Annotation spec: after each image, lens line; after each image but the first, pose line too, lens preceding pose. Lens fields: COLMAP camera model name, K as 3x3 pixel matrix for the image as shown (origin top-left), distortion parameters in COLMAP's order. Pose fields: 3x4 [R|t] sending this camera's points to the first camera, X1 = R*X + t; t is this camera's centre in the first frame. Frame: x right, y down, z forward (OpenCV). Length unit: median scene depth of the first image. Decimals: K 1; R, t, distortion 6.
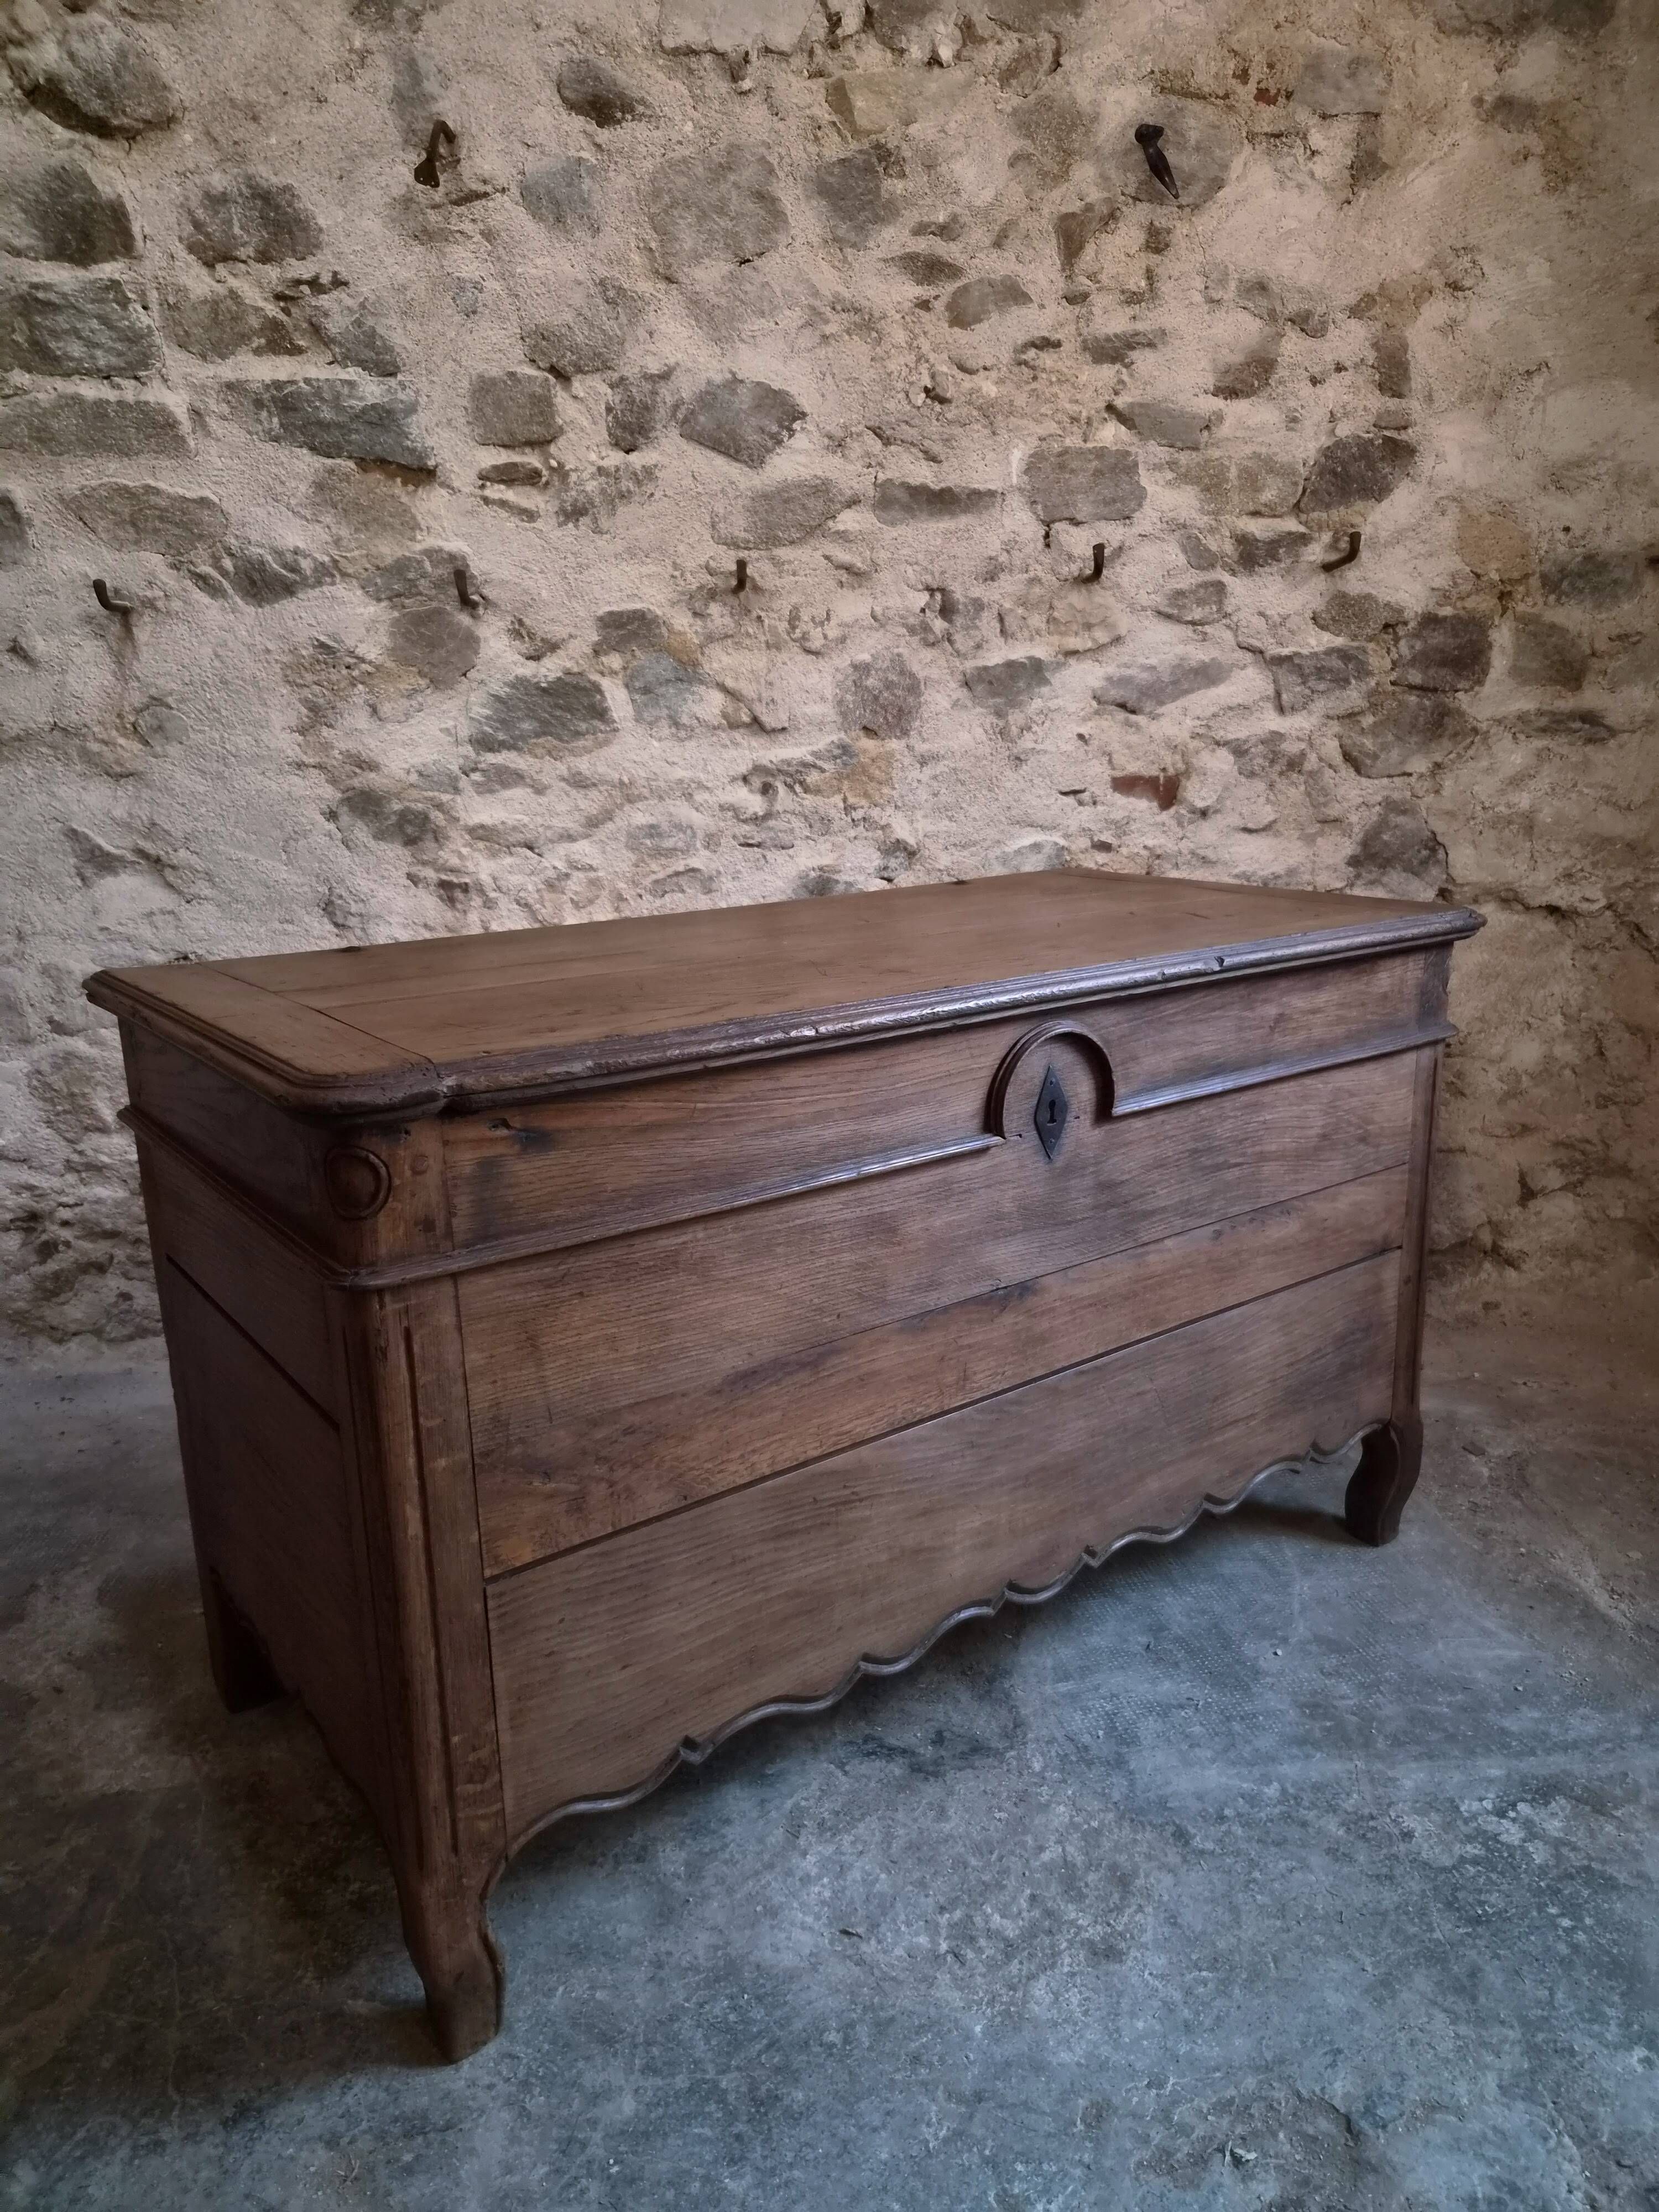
lens RADIAL K [[1477.4, 0, 855.7], [0, 1477.4, 1117.1], [0, 0, 1]] dist [0.065582, -0.051439]
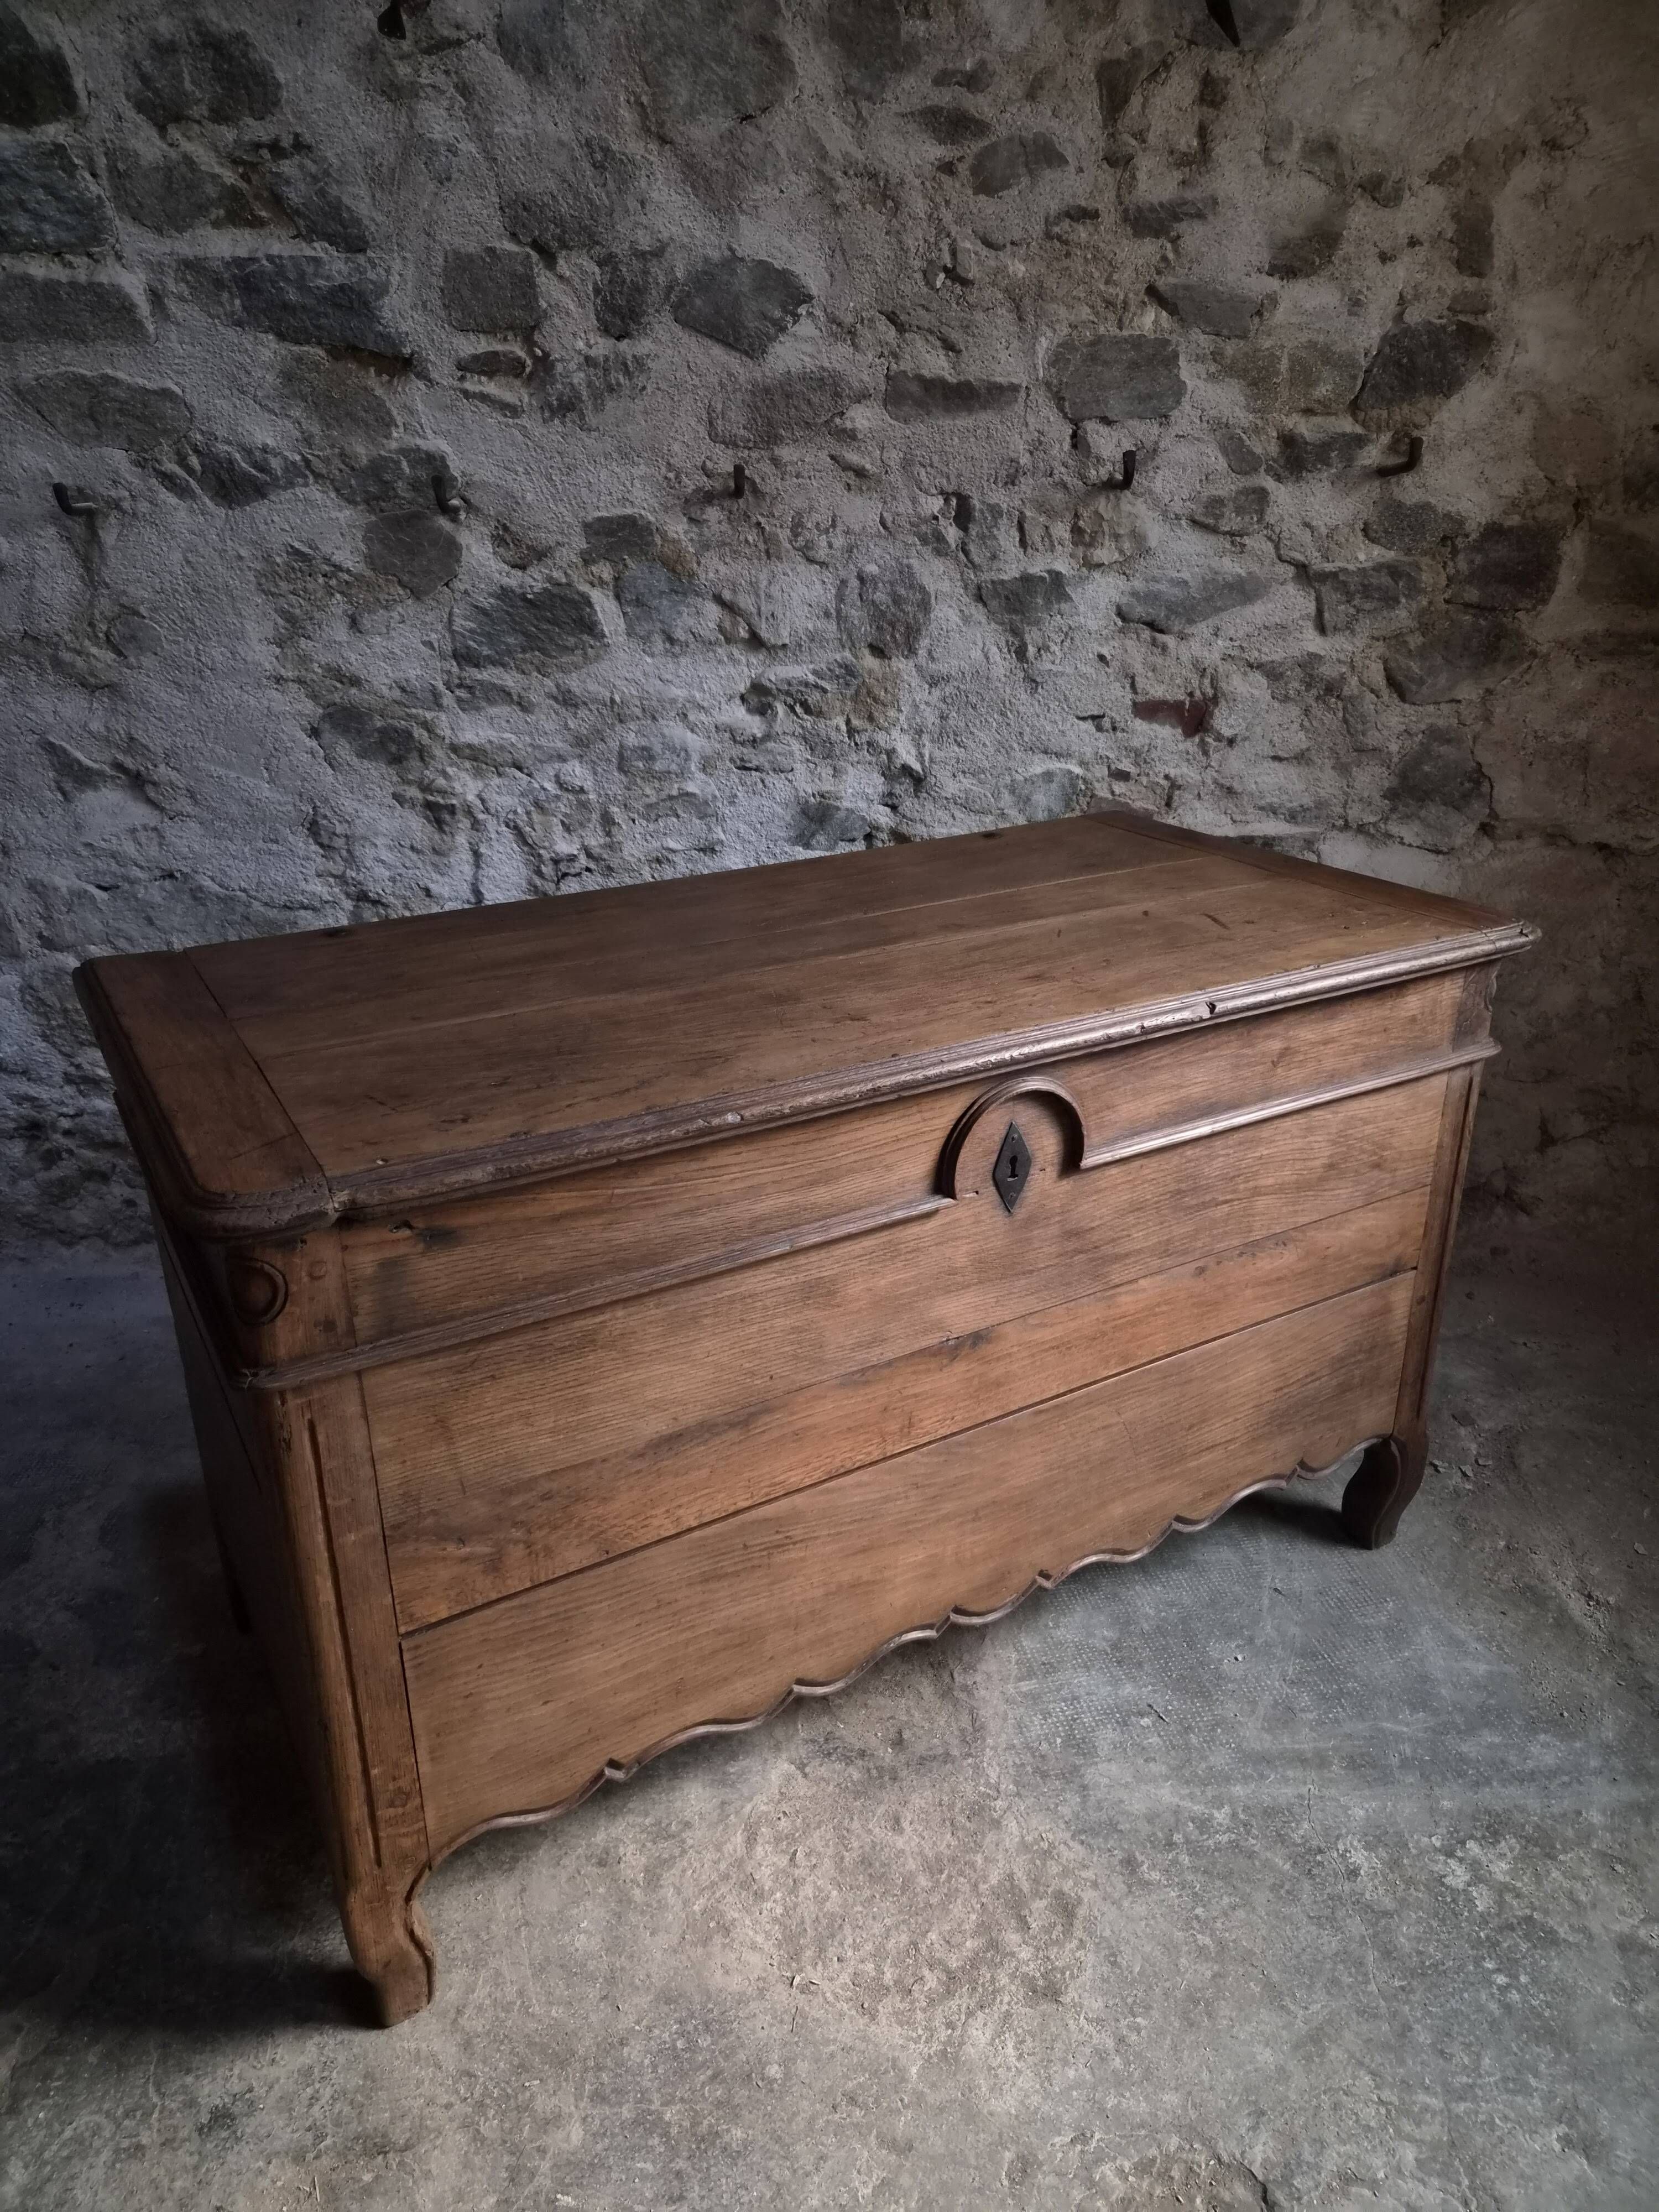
lens RADIAL K [[1469.3, 0, 824.7], [0, 1469.3, 1107.5], [0, 0, 1]] dist [0.065970, -0.048624]
pose [[0.998848, 0.027610, -0.039253, 0.022677], [-0.021897, 0.990027, 0.139165, -0.105712], [0.042704, -0.138146, 0.989491, 0.034981]]
